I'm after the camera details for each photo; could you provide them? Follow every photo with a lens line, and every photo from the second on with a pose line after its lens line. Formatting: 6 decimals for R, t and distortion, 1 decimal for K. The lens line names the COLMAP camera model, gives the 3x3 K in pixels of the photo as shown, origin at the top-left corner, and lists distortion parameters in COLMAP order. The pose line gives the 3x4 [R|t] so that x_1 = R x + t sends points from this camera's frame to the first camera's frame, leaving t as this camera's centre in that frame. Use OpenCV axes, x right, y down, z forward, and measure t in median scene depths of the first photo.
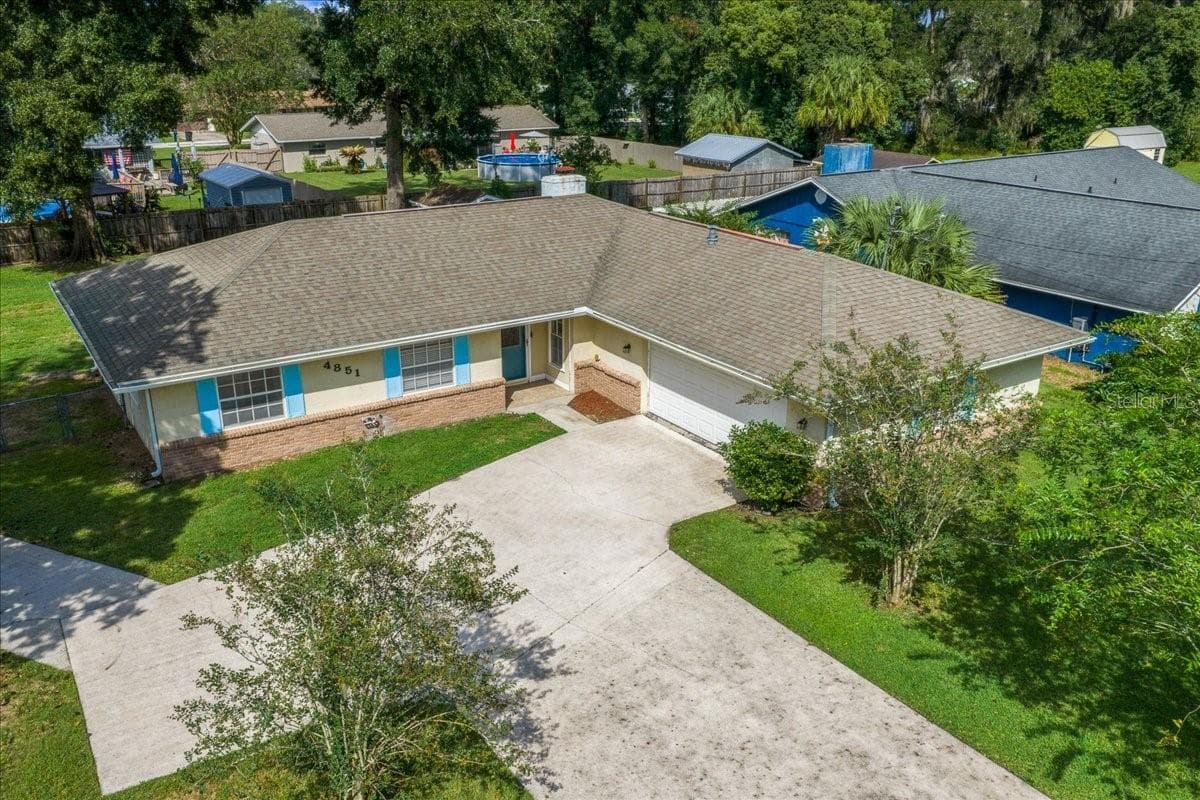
lens RADIAL K [[994.0, 0, 598.5], [0, 994.0, 401.8], [0, 0, 1]] dist [0.012150, -0.012529]
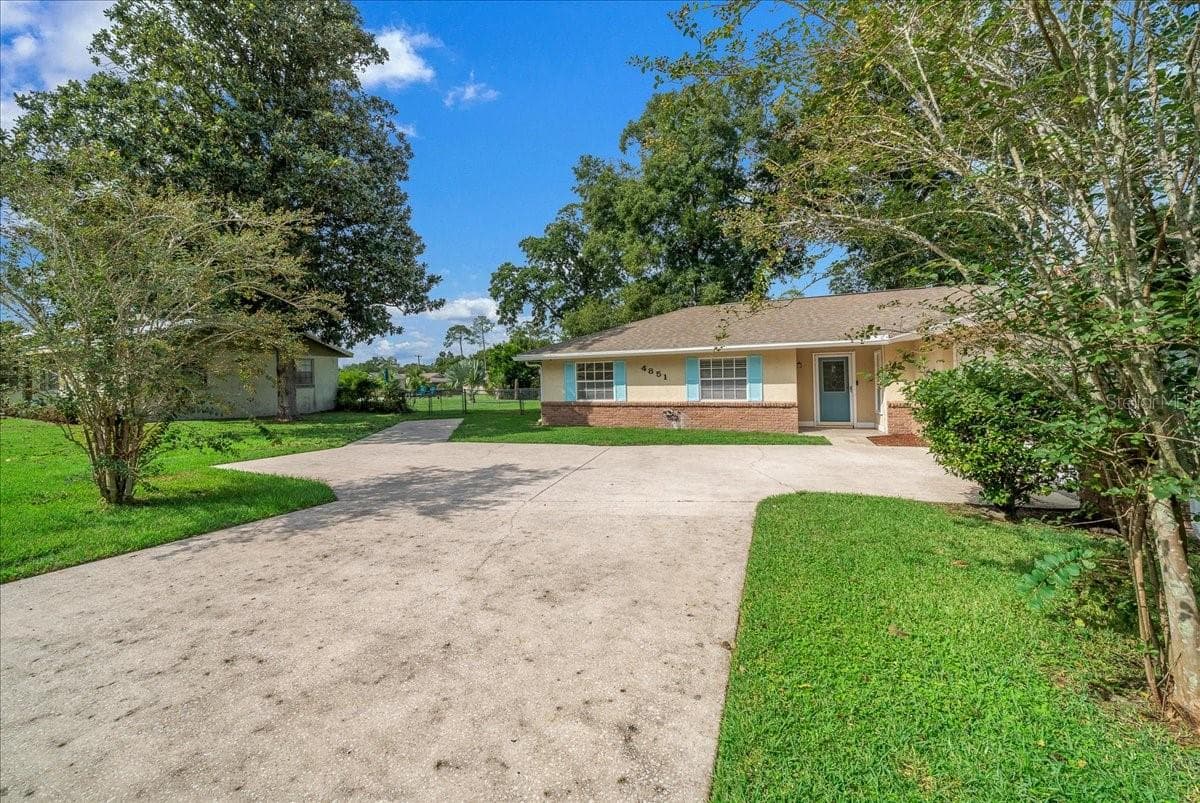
lens RADIAL K [[461.6, 0, 559.7], [0, 461.6, 377.4], [0, 0, 1]] dist [-0.002018, -0.000241]
pose [[0.531722, -0.018760, -0.846711, 0.204543], [-0.270225, 0.943741, -0.190606, 0.122223], [0.802652, 0.330152, 0.496739, 0.511255]]
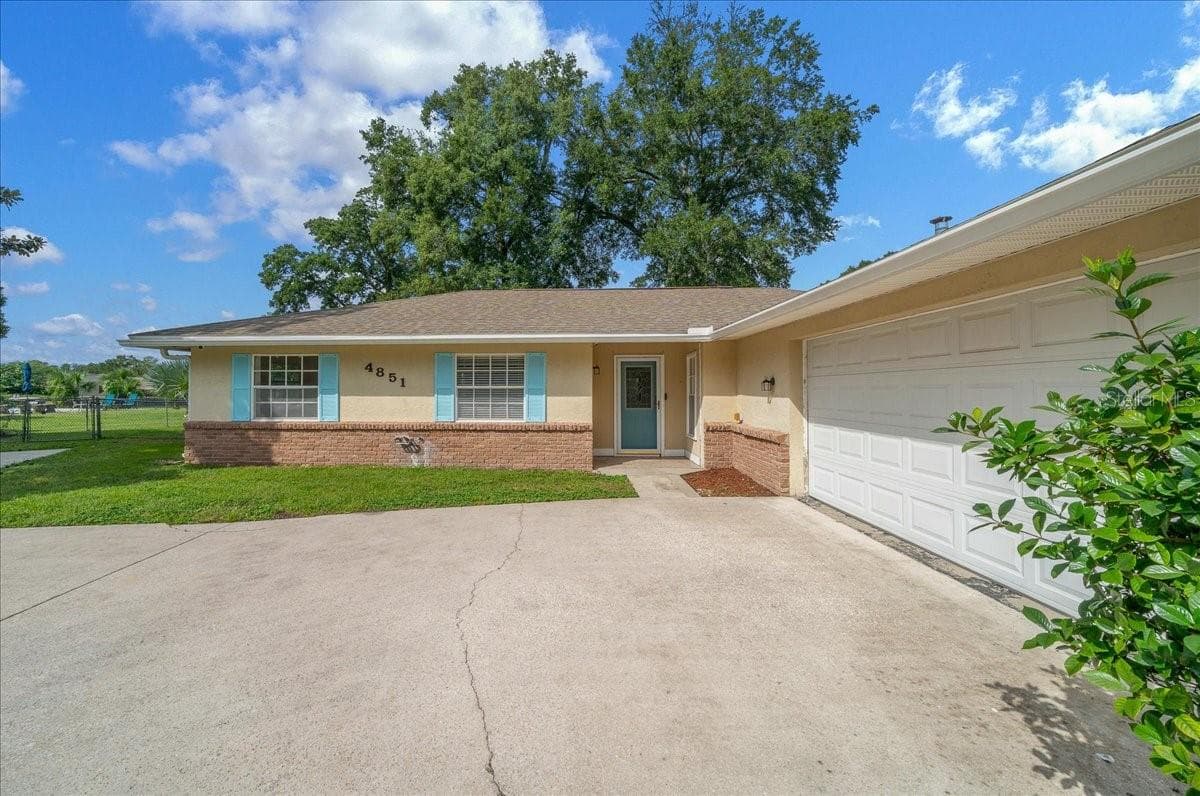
lens RADIAL K [[448.2, 0, 561.5], [0, 448.2, 382.4], [0, 0, 1]] dist [-0.006056, -0.000316]
pose [[0.809574, -0.013302, -0.586866, 0.087139], [-0.199545, 0.933973, -0.296439, 0.053191], [0.552061, 0.357096, 0.753466, 0.713664]]
